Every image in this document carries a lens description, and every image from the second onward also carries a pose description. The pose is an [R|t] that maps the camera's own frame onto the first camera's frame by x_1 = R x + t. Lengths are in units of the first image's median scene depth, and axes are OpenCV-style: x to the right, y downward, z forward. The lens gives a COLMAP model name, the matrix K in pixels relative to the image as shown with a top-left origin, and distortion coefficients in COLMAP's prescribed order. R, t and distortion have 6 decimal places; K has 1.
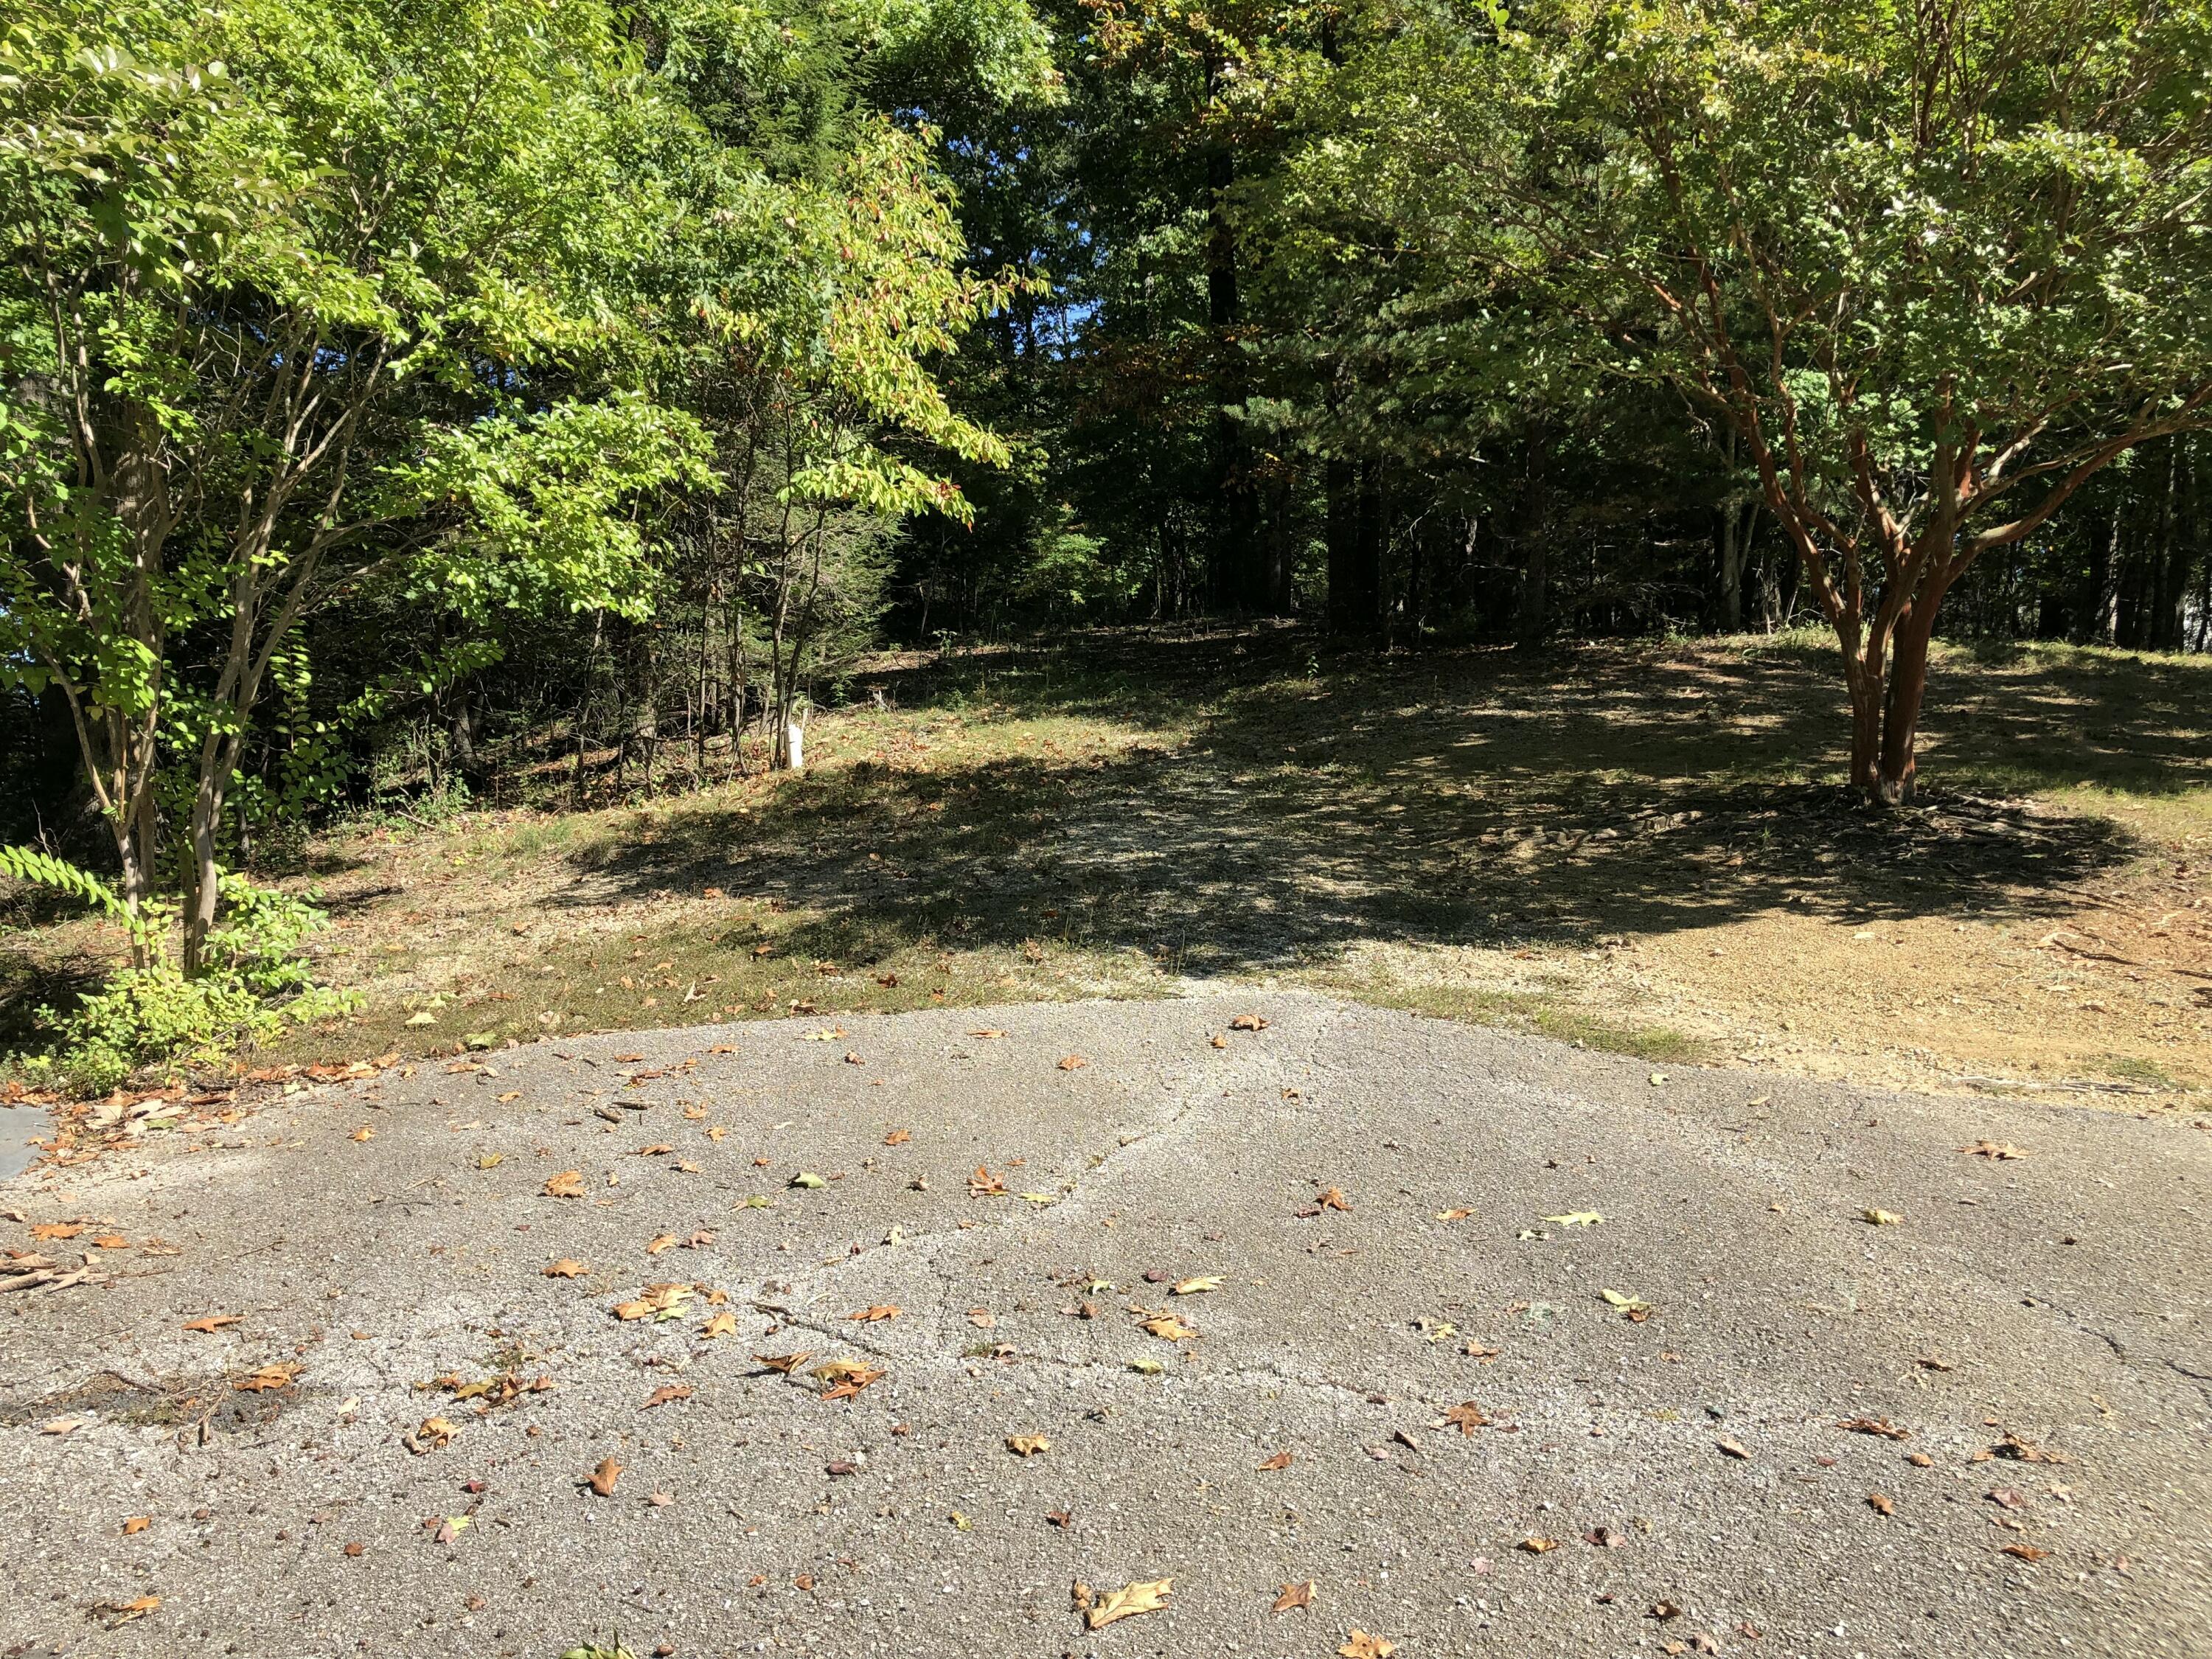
lens RADIAL K [[1798.1, 0, 1106.0], [0, 1798.1, 829.5], [0, 0, 1]] dist [0.129546, -0.243174]
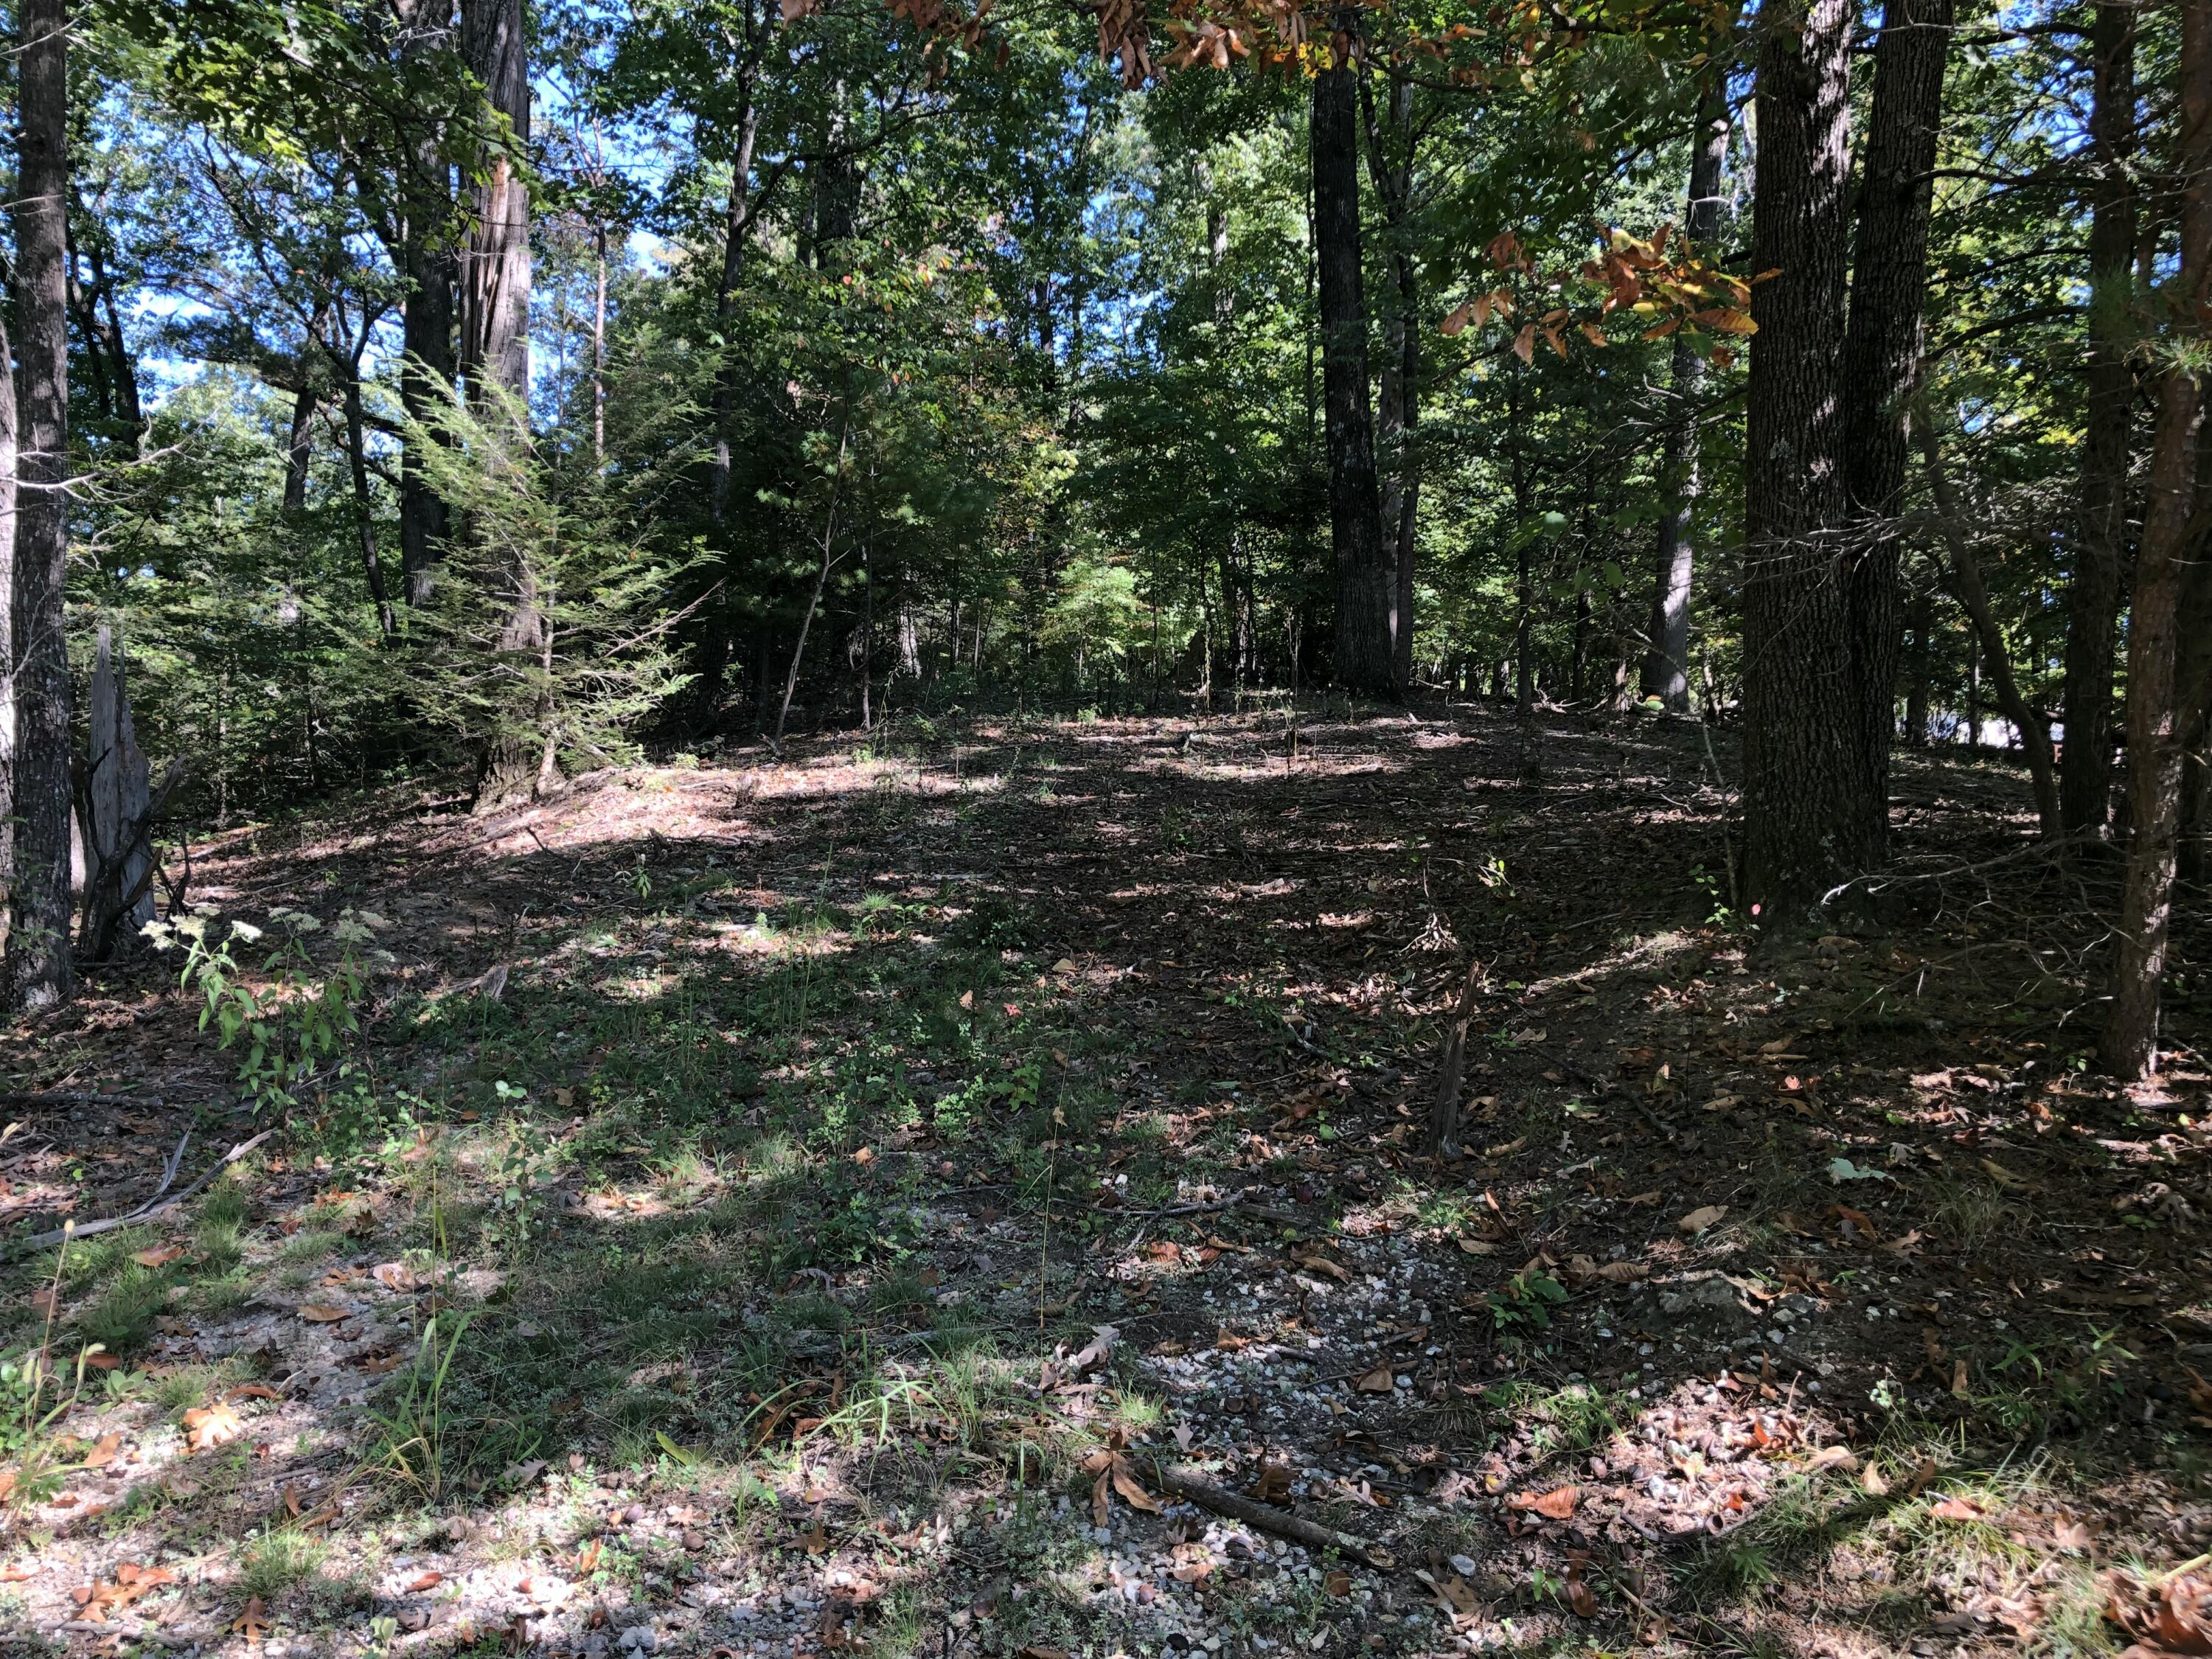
lens RADIAL K [[1785.3, 0, 1109.3], [0, 1785.3, 885.6], [0, 0, 1]] dist [0.030459, -0.000271]
pose [[0.998763, 0.040729, -0.028524, 0.013887], [-0.040400, 0.999111, 0.012023, -0.053654], [0.028989, -0.010856, 0.999521, 0.343486]]
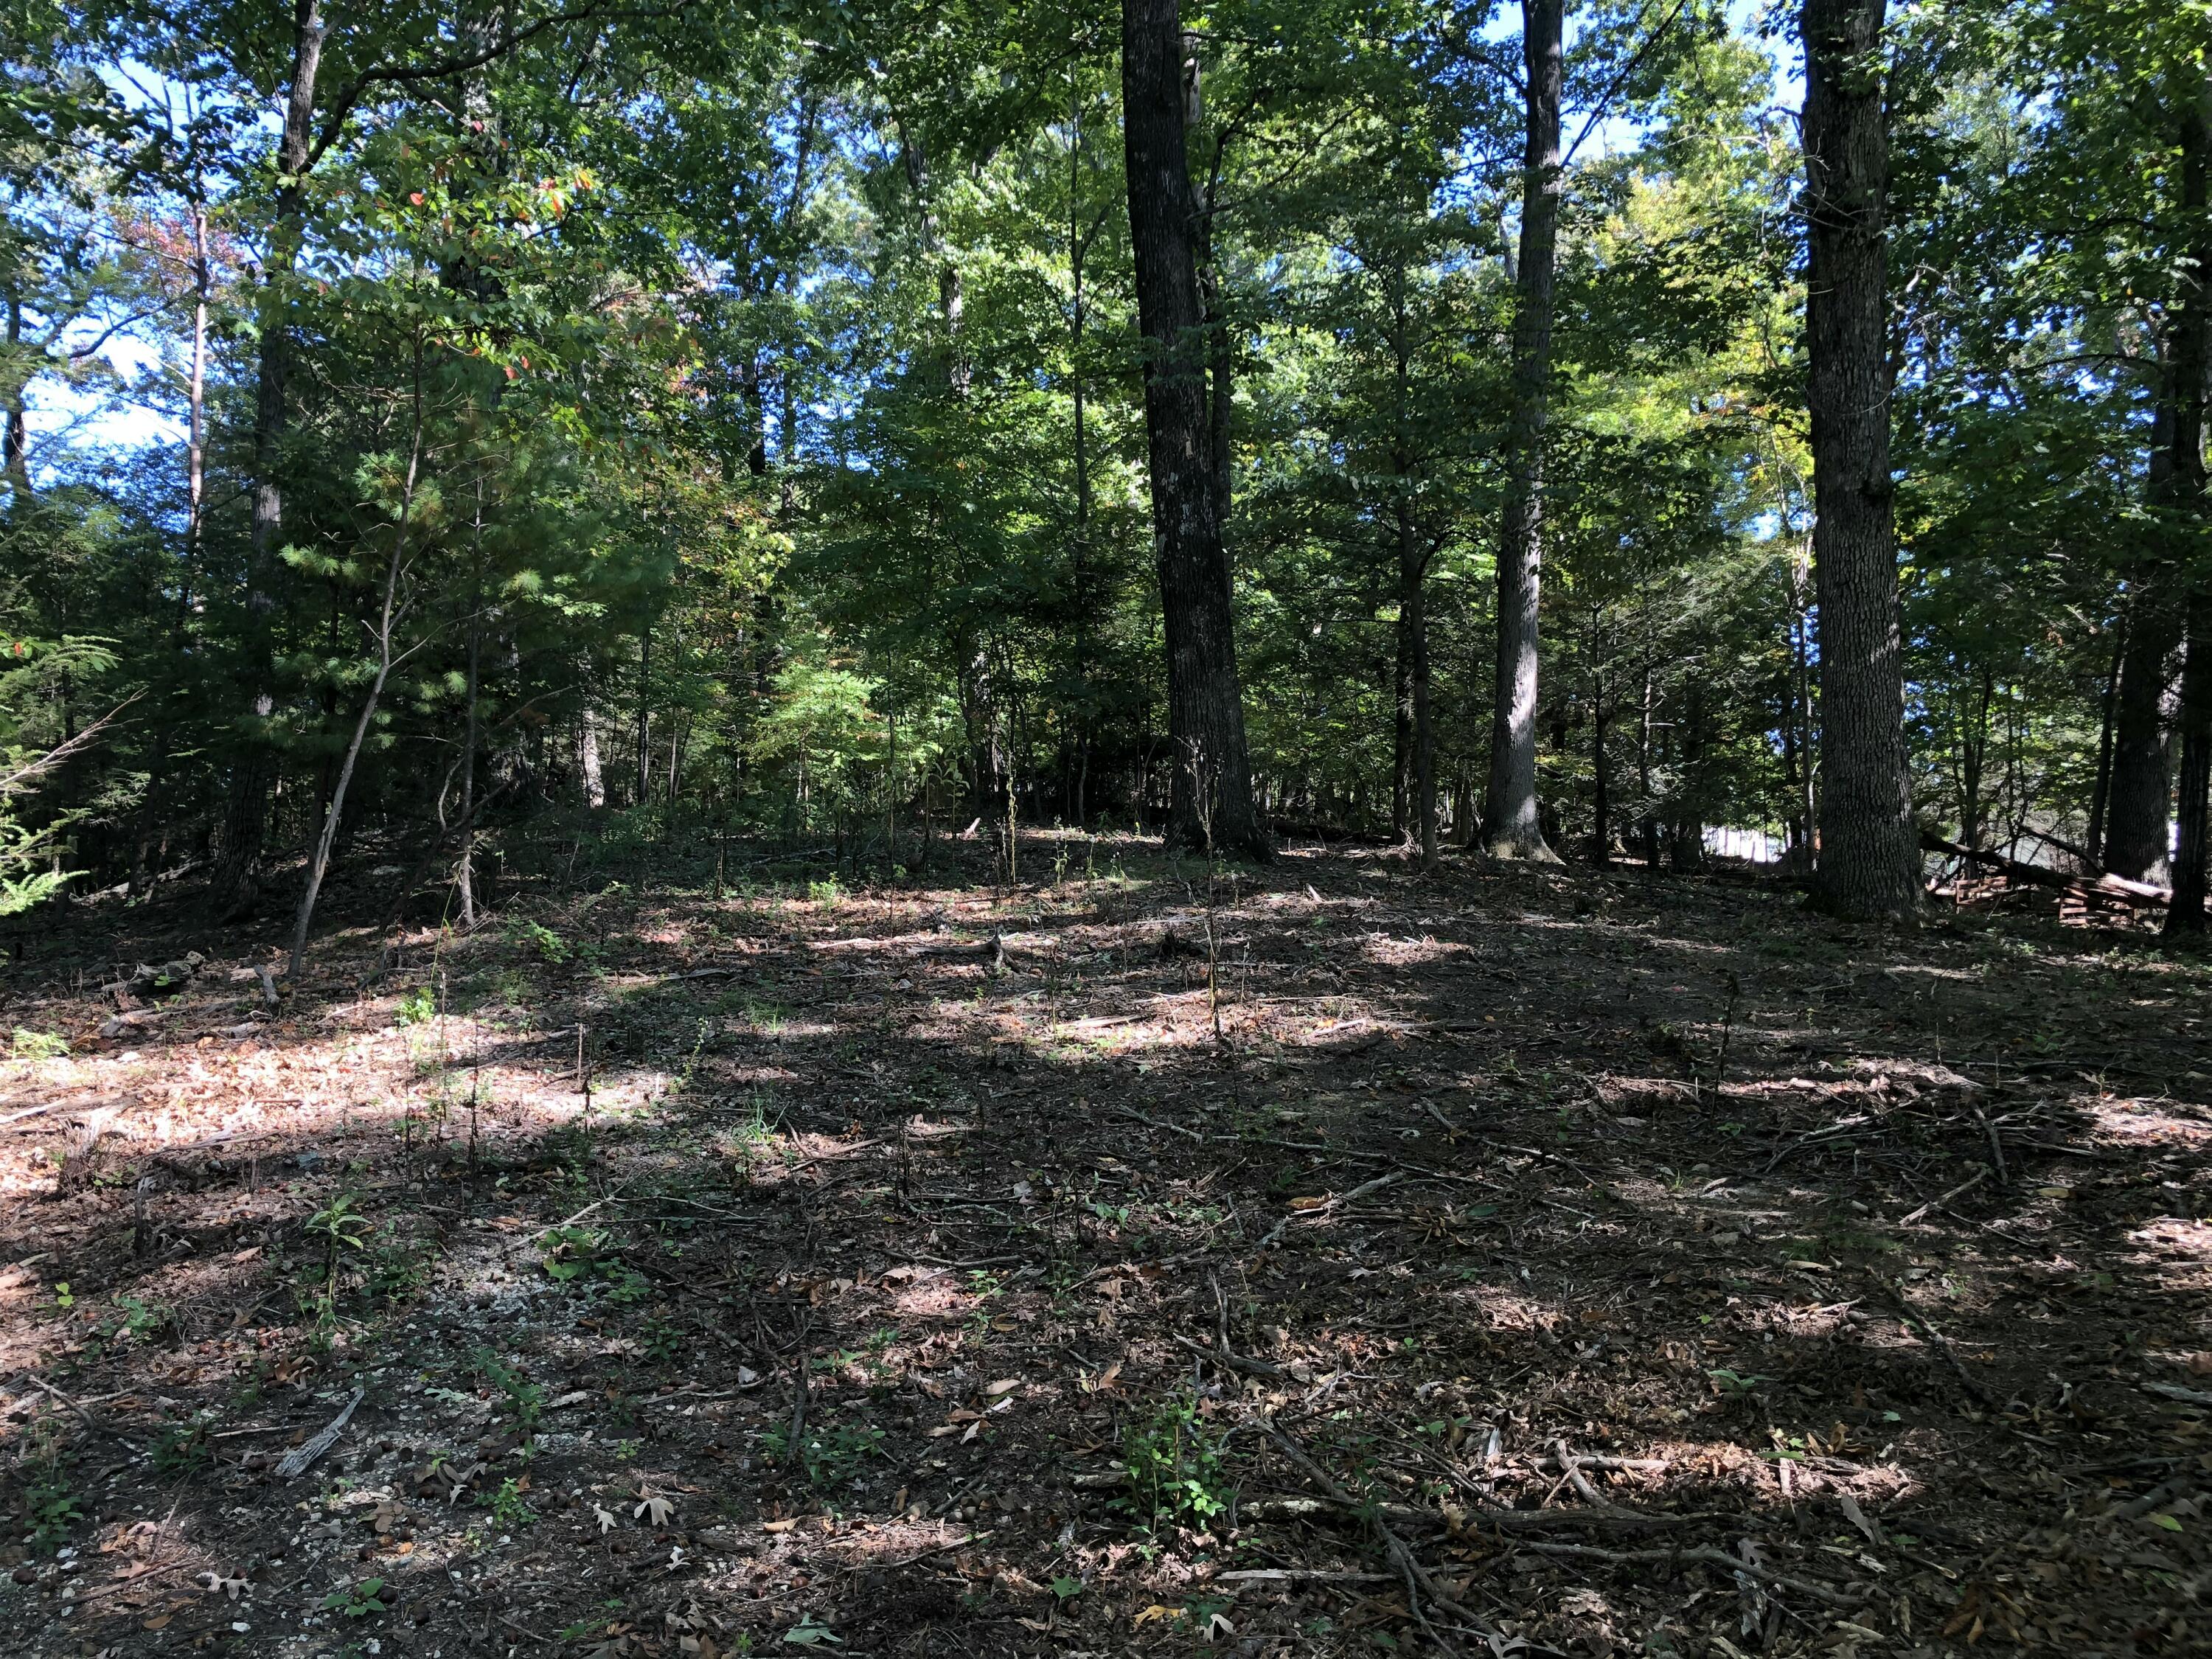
lens RADIAL K [[1798.1, 0, 1106.0], [0, 1798.1, 829.5], [0, 0, 1]] dist [0.129546, -0.243174]
pose [[0.992097, 0.027545, 0.122412, 0.002404], [-0.017625, 0.996526, -0.081395, -0.079303], [-0.124229, 0.078594, 0.989136, 0.499930]]
